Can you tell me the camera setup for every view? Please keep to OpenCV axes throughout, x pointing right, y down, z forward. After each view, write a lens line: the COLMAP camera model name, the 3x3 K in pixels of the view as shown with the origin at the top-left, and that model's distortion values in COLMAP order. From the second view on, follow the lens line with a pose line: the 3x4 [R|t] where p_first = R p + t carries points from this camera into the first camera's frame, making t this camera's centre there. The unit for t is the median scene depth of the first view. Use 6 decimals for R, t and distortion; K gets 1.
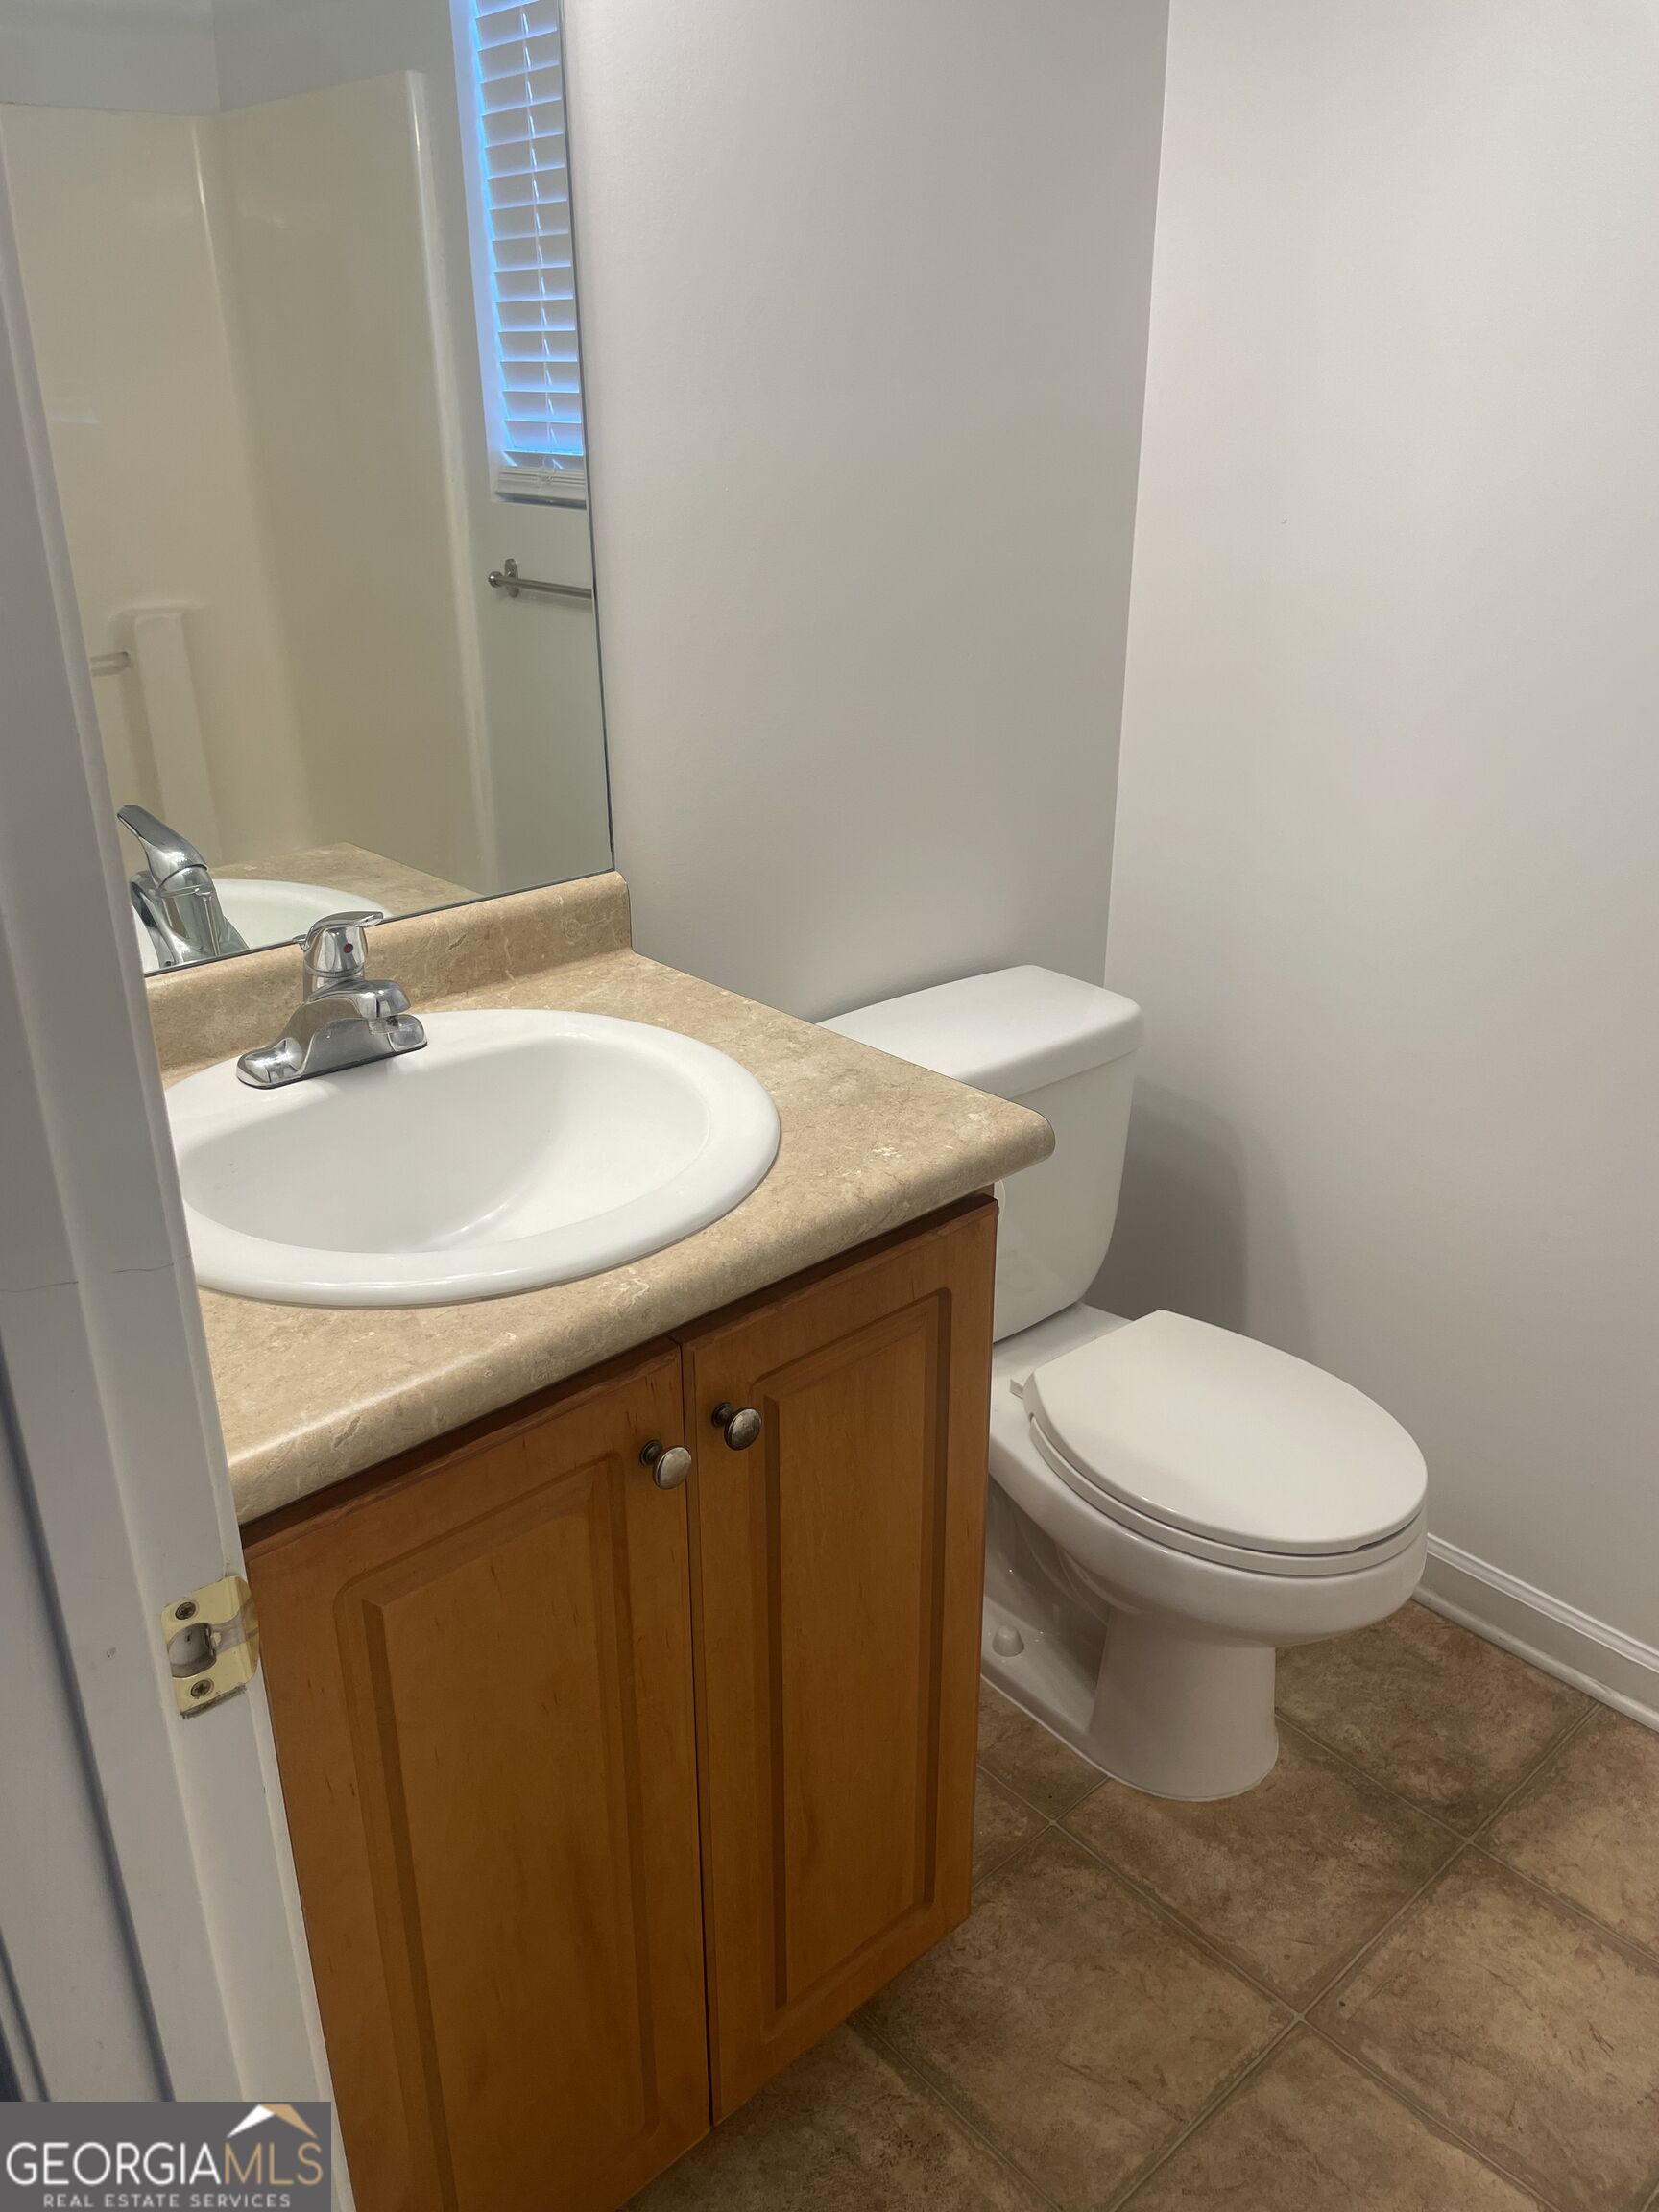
lens RADIAL K [[1682.9, 0, 853.3], [0, 1682.9, 1116.6], [0, 0, 1]] dist [0.091841, -0.129634]
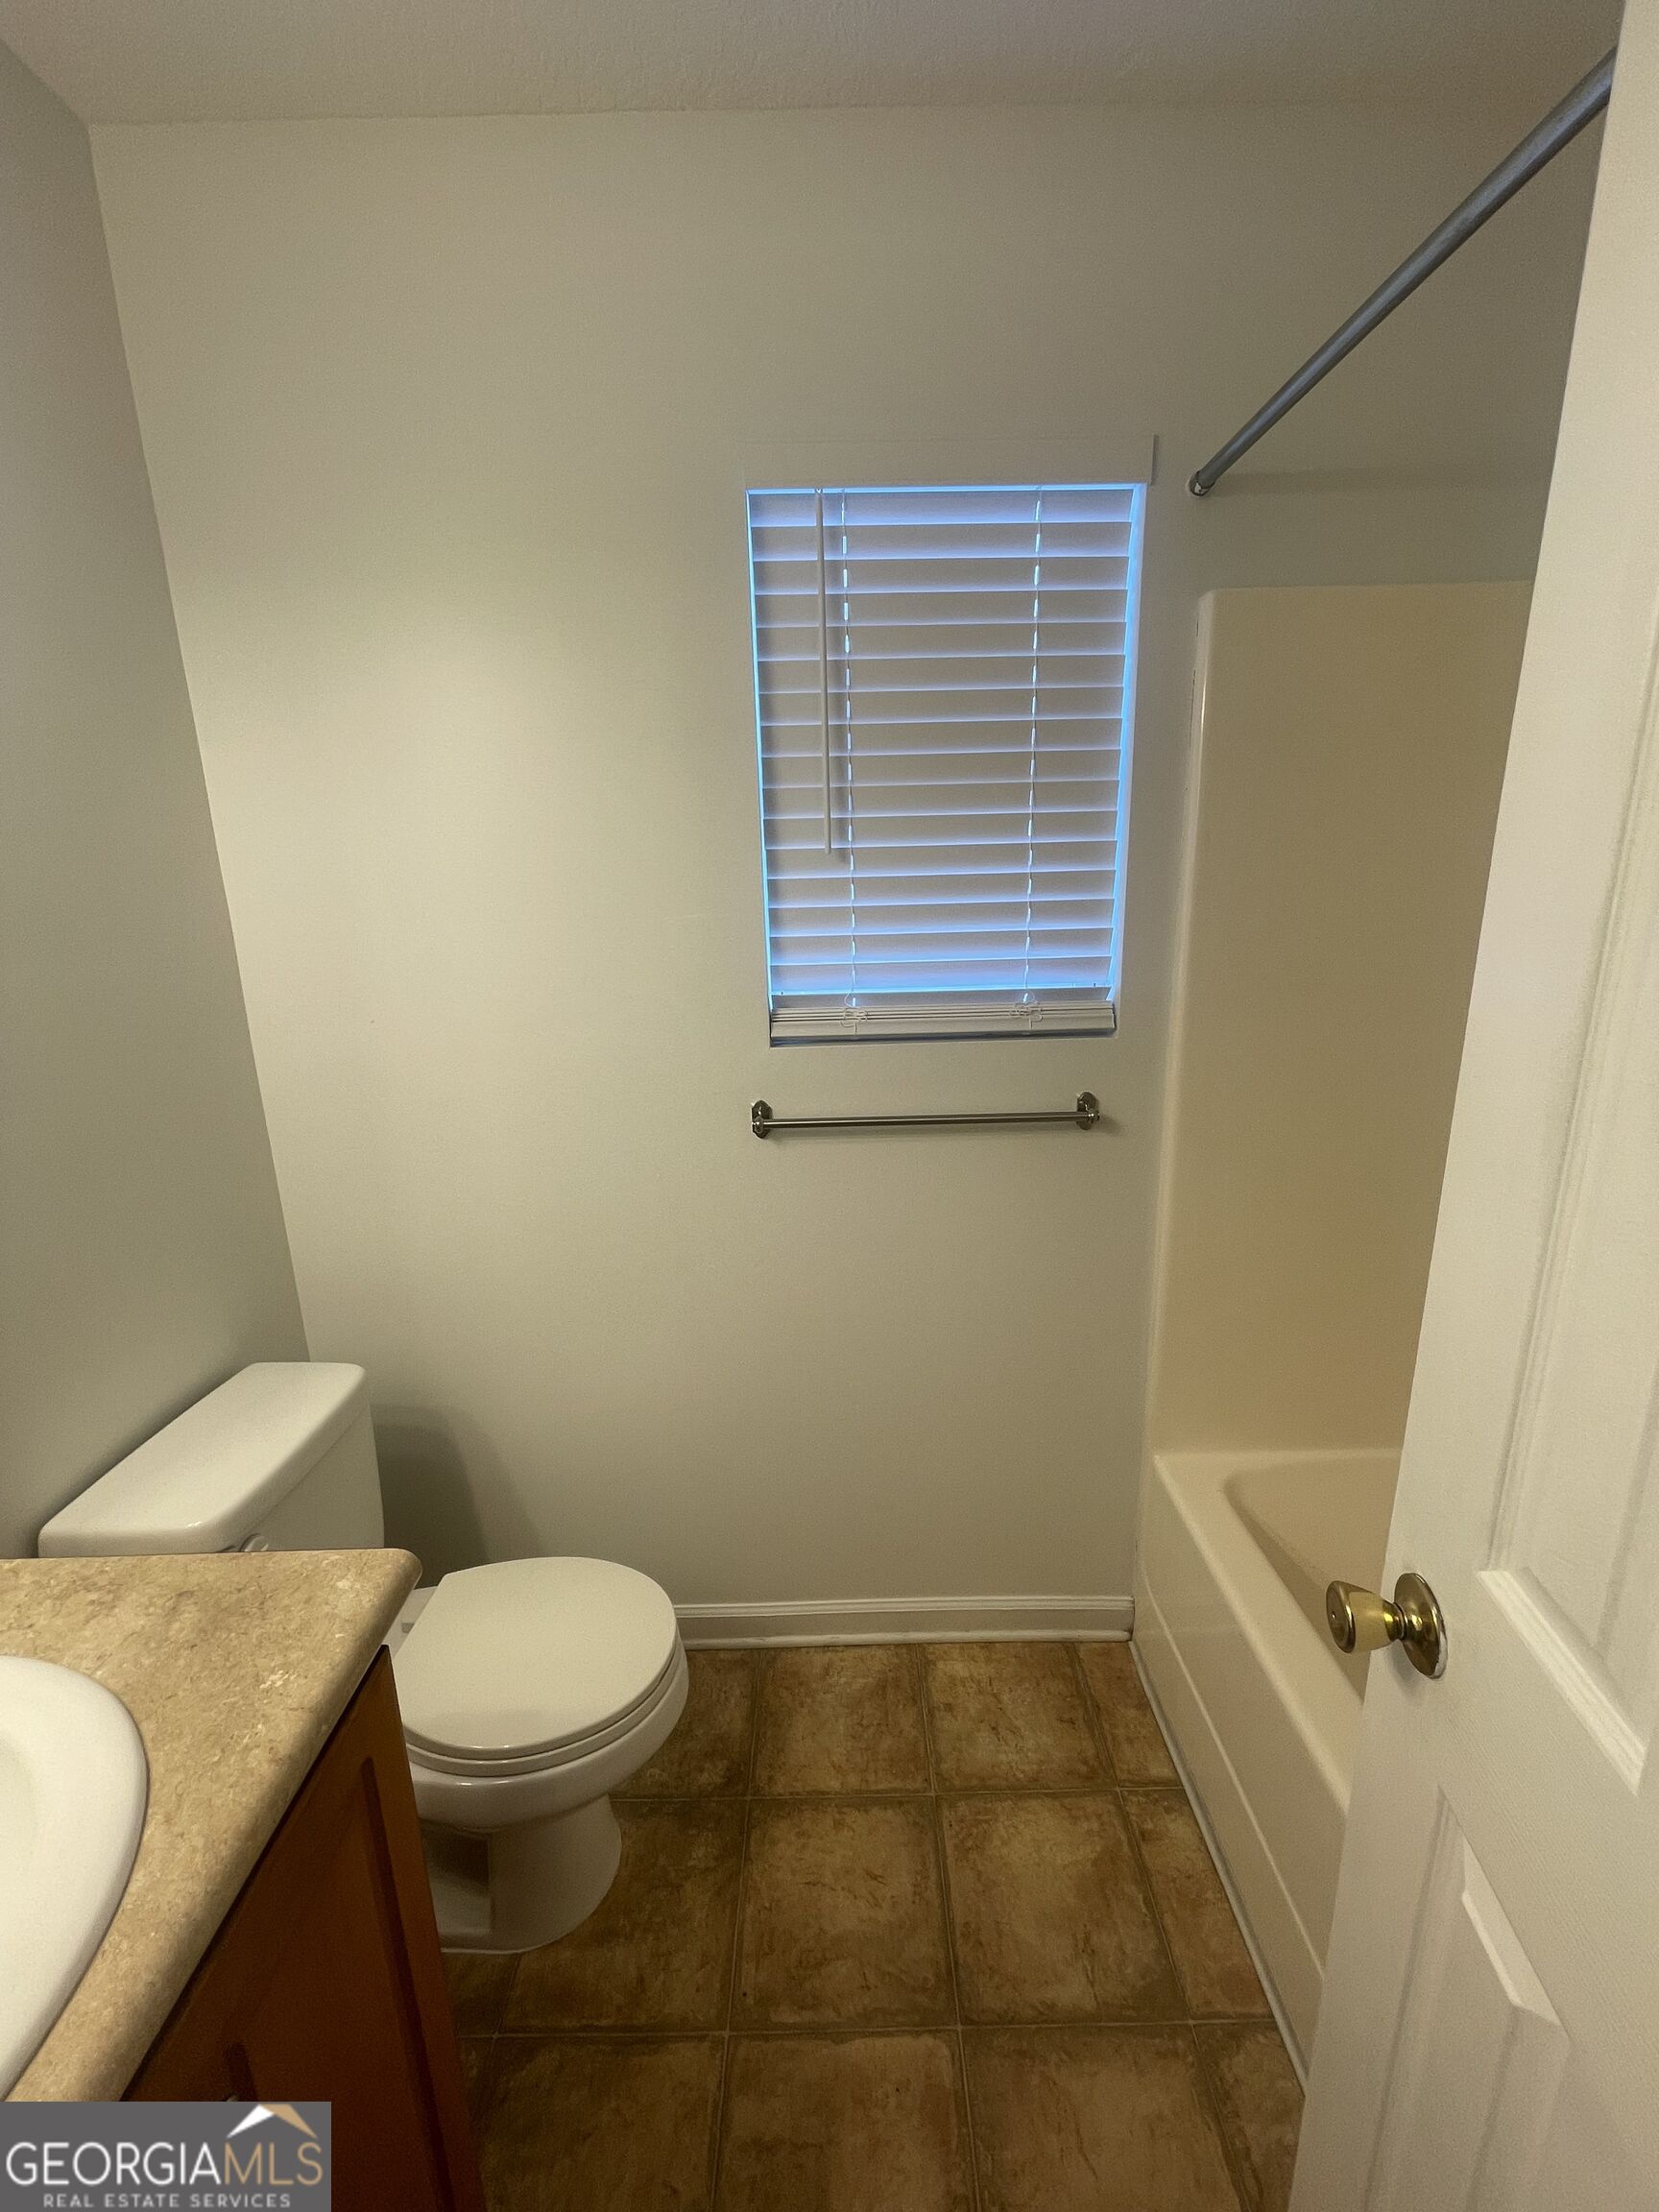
lens RADIAL K [[869.9, 0, 829.5], [0, 869.9, 1106.0], [0, 0, 1]] dist [0.020994, -0.008486]
pose [[0.673924, -0.194874, 0.712636, -0.050550], [0.326223, 0.943950, -0.050374, -0.129491], [-0.662876, 0.266427, 0.699723, 0.229073]]
